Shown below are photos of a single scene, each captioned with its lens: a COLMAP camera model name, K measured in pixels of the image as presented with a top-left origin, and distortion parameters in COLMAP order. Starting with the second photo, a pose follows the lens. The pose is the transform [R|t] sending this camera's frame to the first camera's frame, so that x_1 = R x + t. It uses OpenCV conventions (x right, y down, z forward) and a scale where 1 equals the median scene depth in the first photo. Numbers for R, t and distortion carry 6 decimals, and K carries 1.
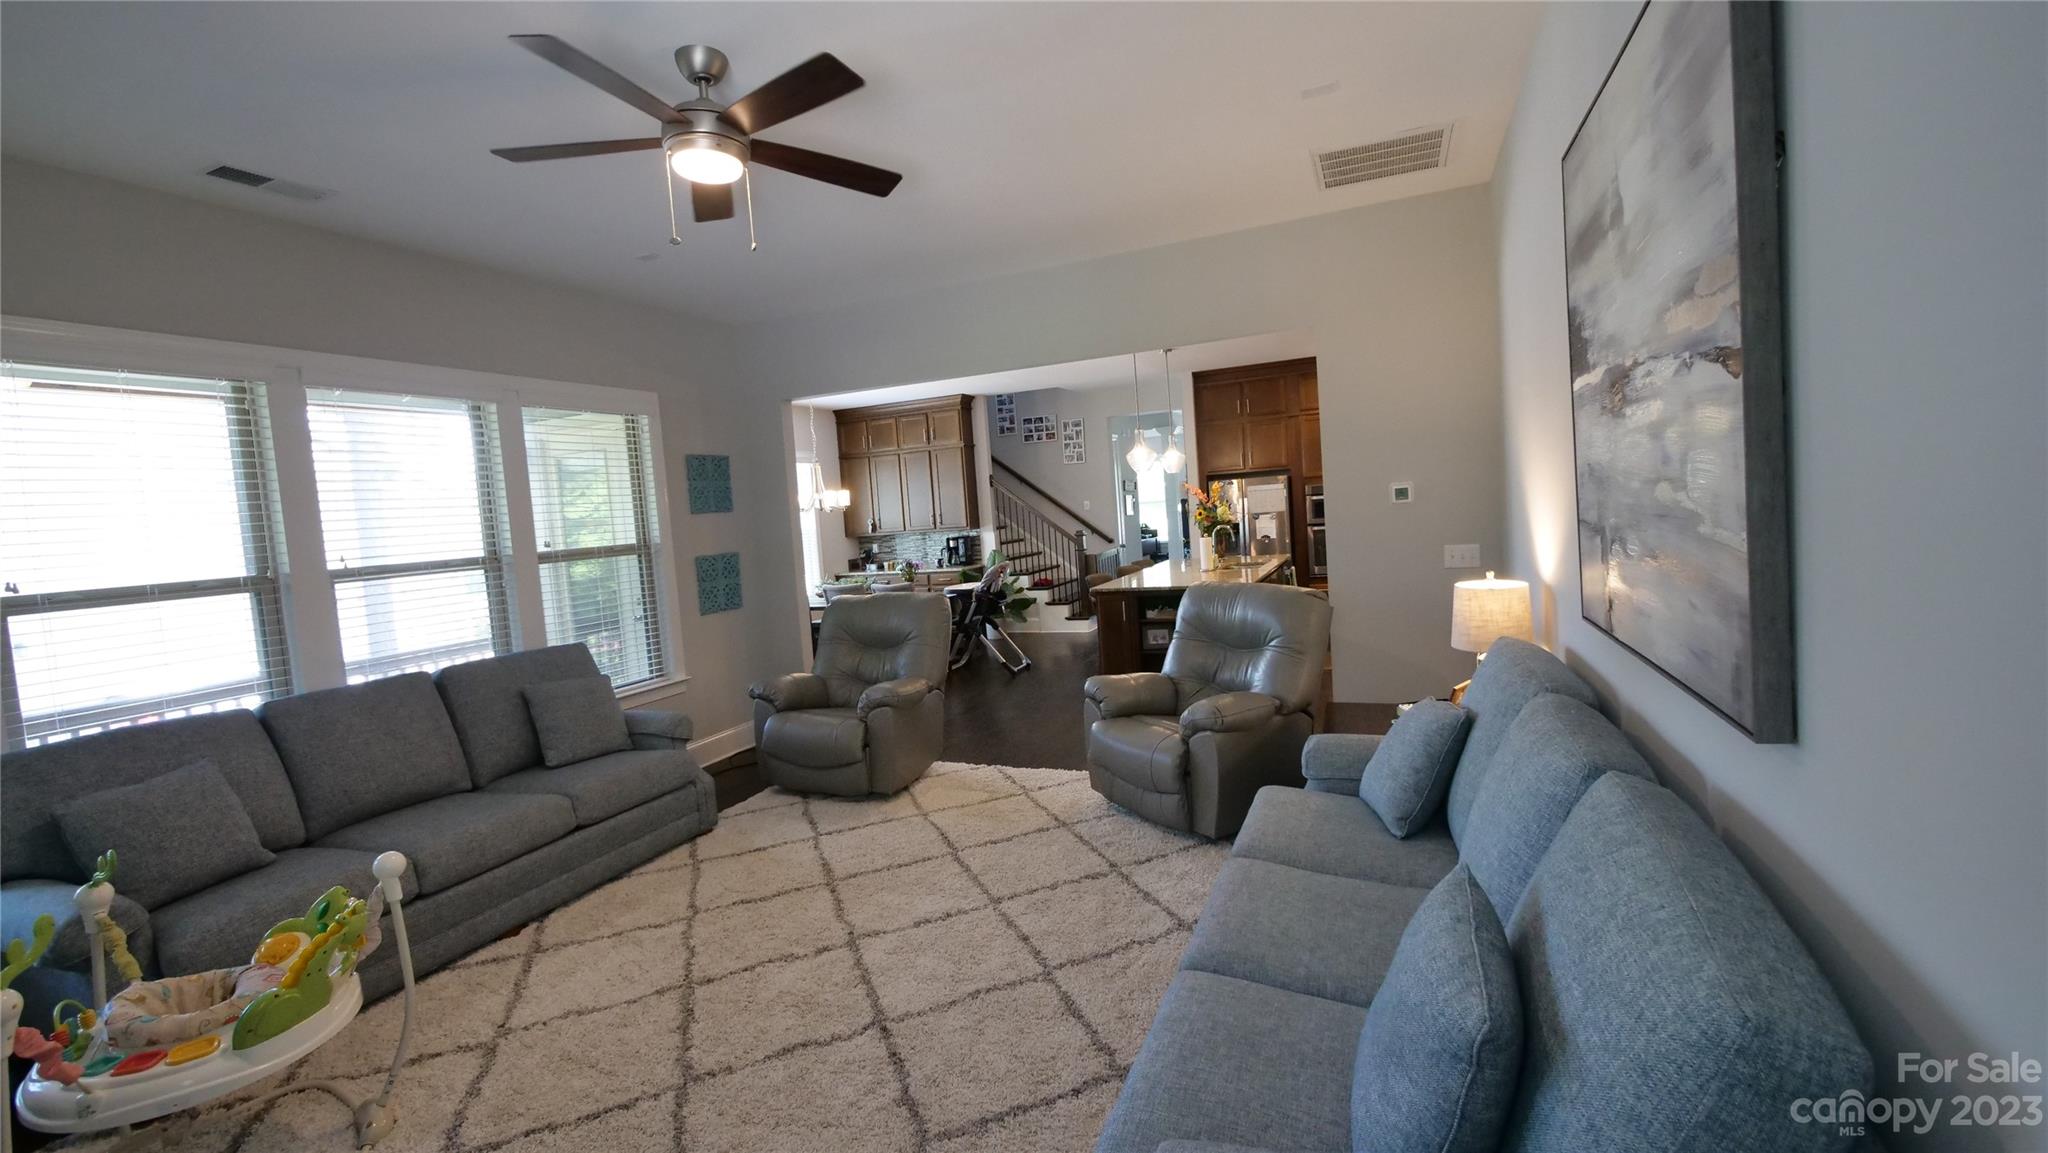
lens RADIAL K [[860.4, 0, 1009.6], [0, 860.4, 566.9], [0, 0, 1]] dist [-0.003293, -0.000219]
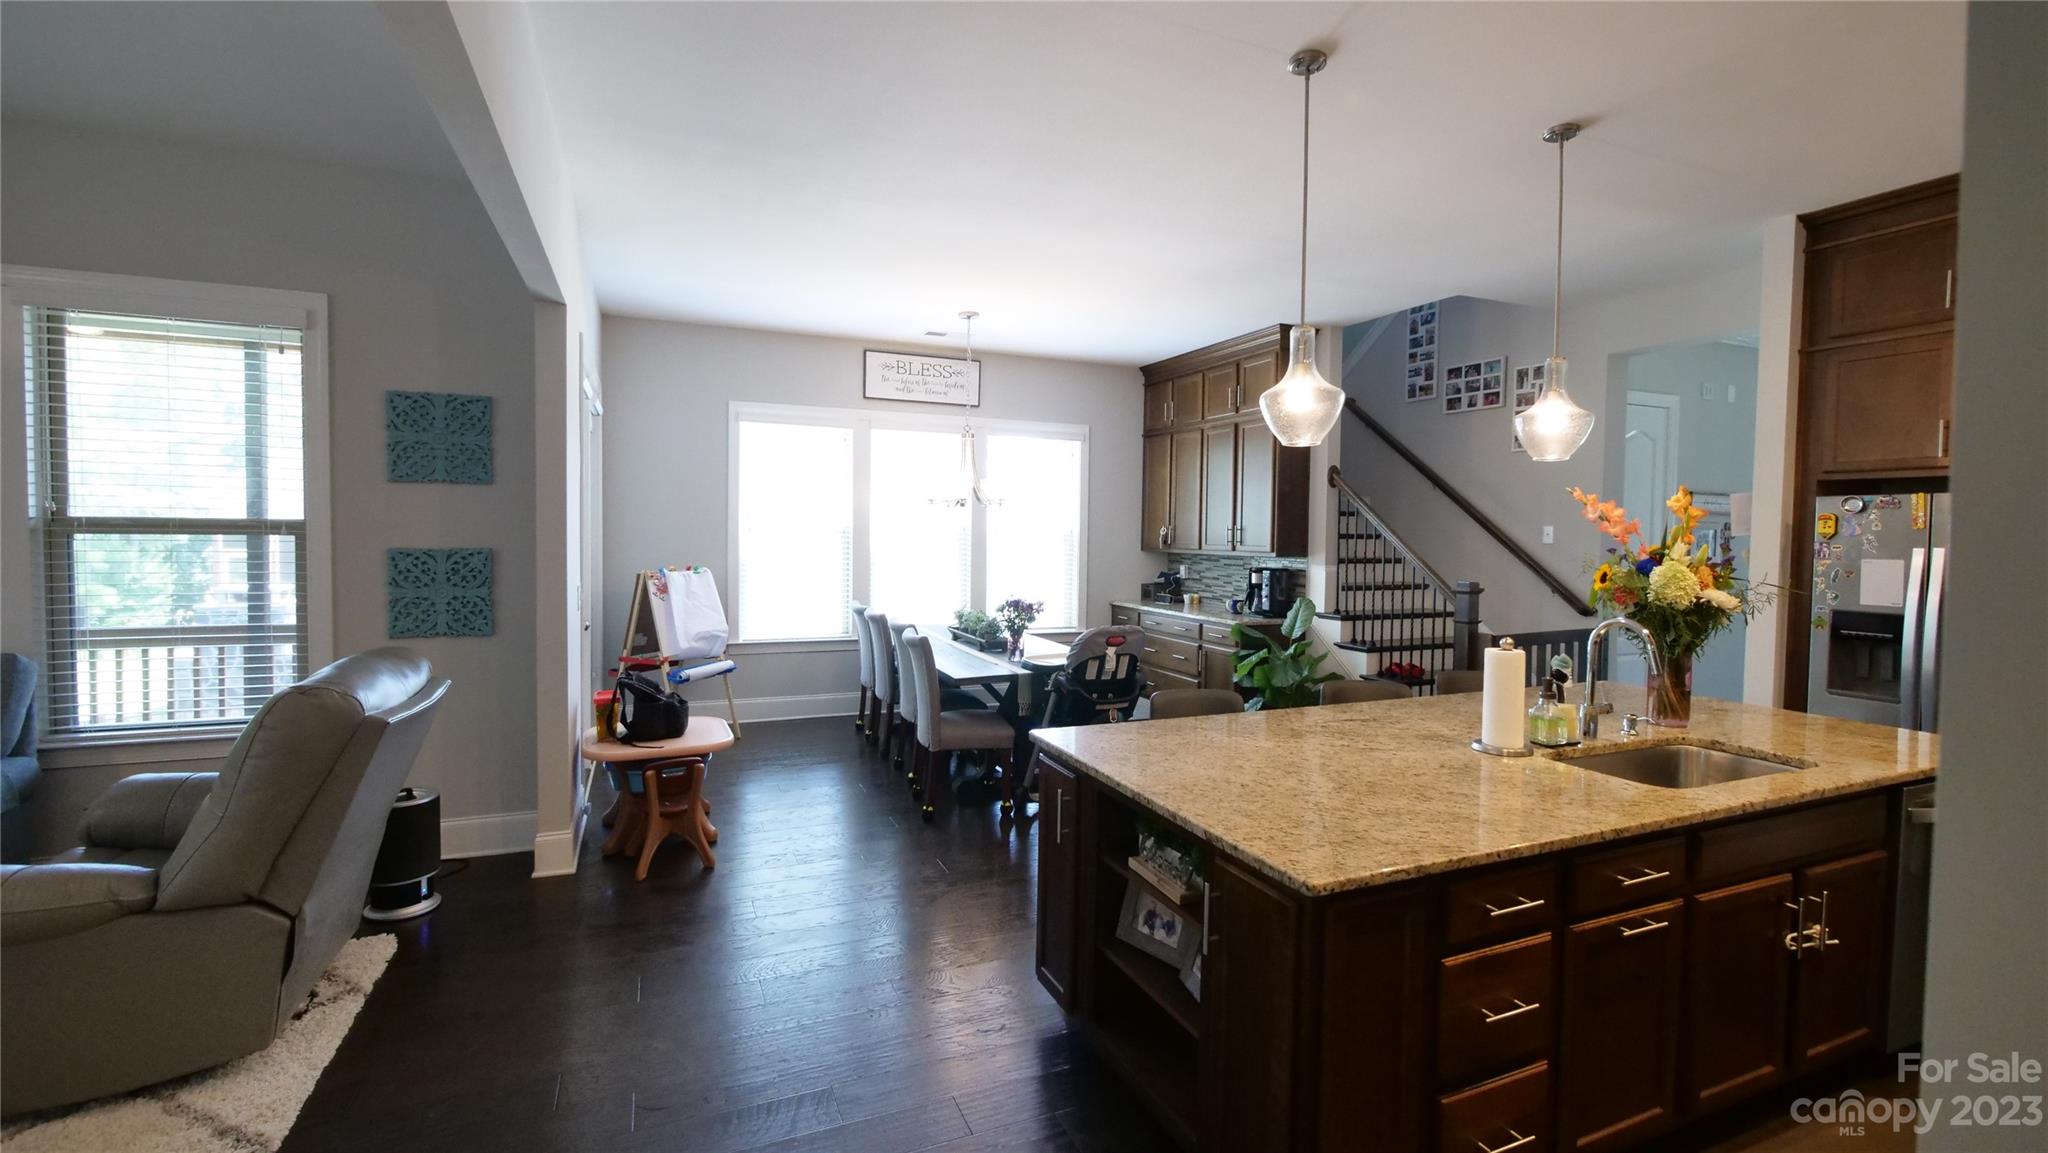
lens RADIAL K [[860.4, 0, 1009.6], [0, 860.4, 566.9], [0, 0, 1]] dist [-0.003293, -0.000219]
pose [[0.716129, 0.112150, -0.688899, 0.221744], [-0.114310, 0.992525, 0.042751, -0.040480], [0.688543, 0.048133, 0.723596, 0.443136]]
